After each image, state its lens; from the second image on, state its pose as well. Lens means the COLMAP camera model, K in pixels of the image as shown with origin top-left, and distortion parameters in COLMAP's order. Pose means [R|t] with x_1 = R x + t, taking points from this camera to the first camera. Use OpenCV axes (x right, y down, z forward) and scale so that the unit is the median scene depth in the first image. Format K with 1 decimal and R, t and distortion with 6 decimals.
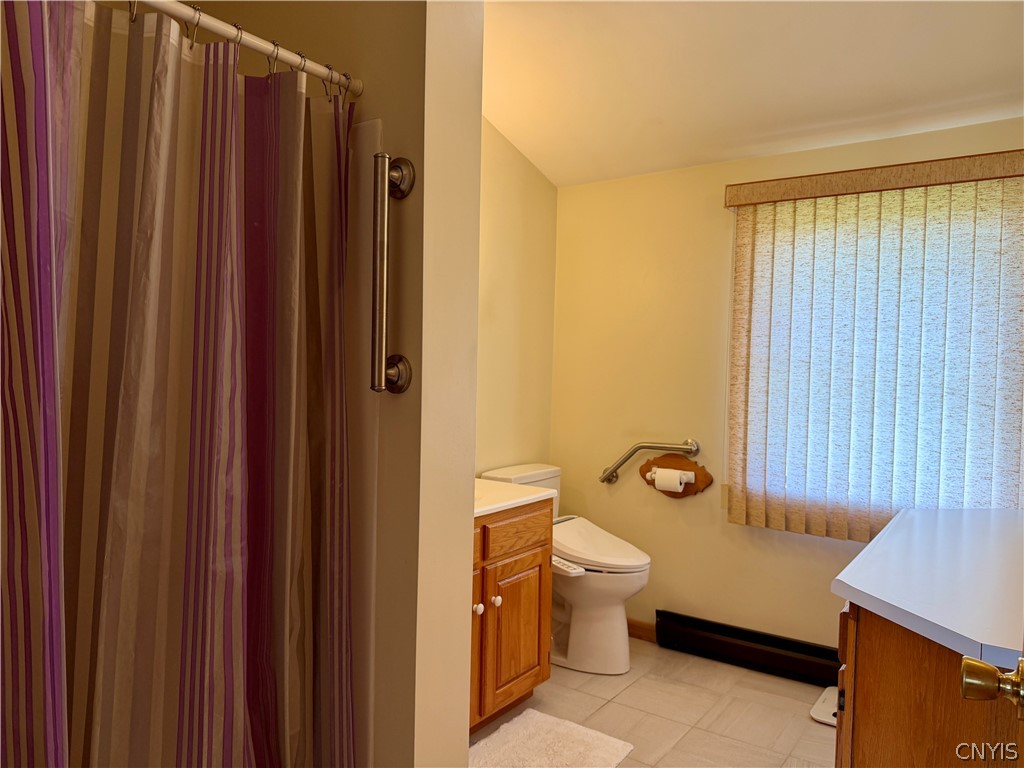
lens RADIAL K [[721.5, 0, 516.1], [0, 721.5, 380.5], [0, 0, 1]] dist [0.066798, -0.080216]
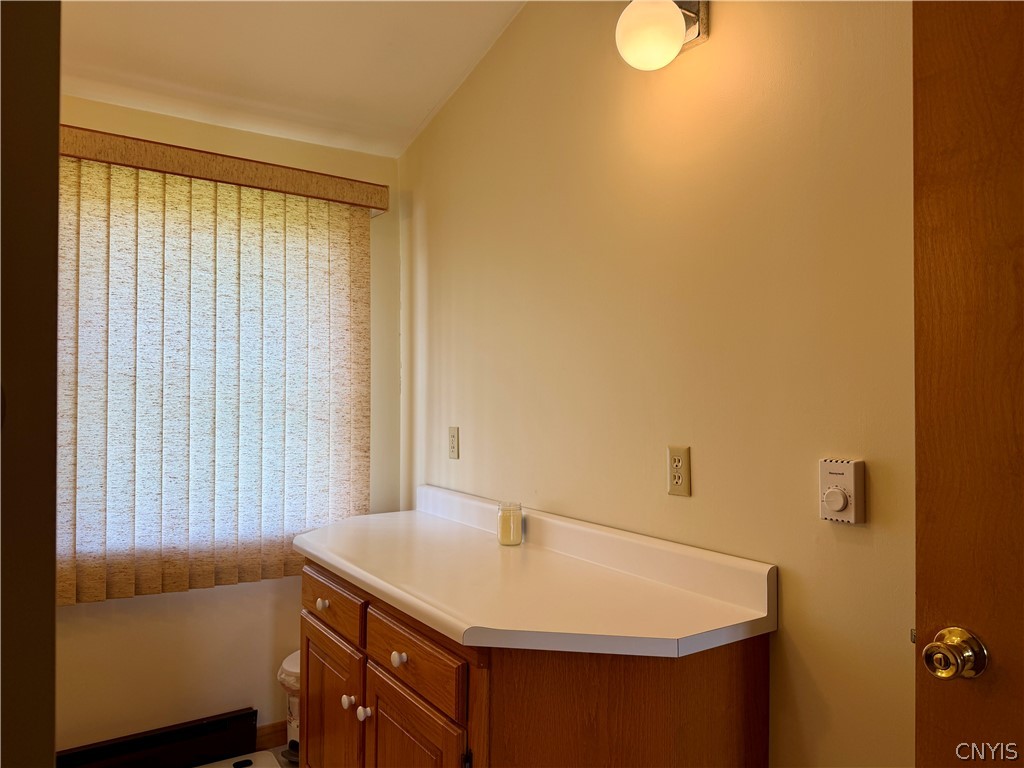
lens RADIAL K [[721.5, 0, 517.7], [0, 721.5, 387.7], [0, 0, 1]] dist [0.066798, -0.080216]
pose [[0.380313, -0.004472, 0.924847, -0.173712], [0.019118, 0.999813, -0.003027, -0.002364], [-0.924660, 0.018832, 0.380327, 0.330623]]
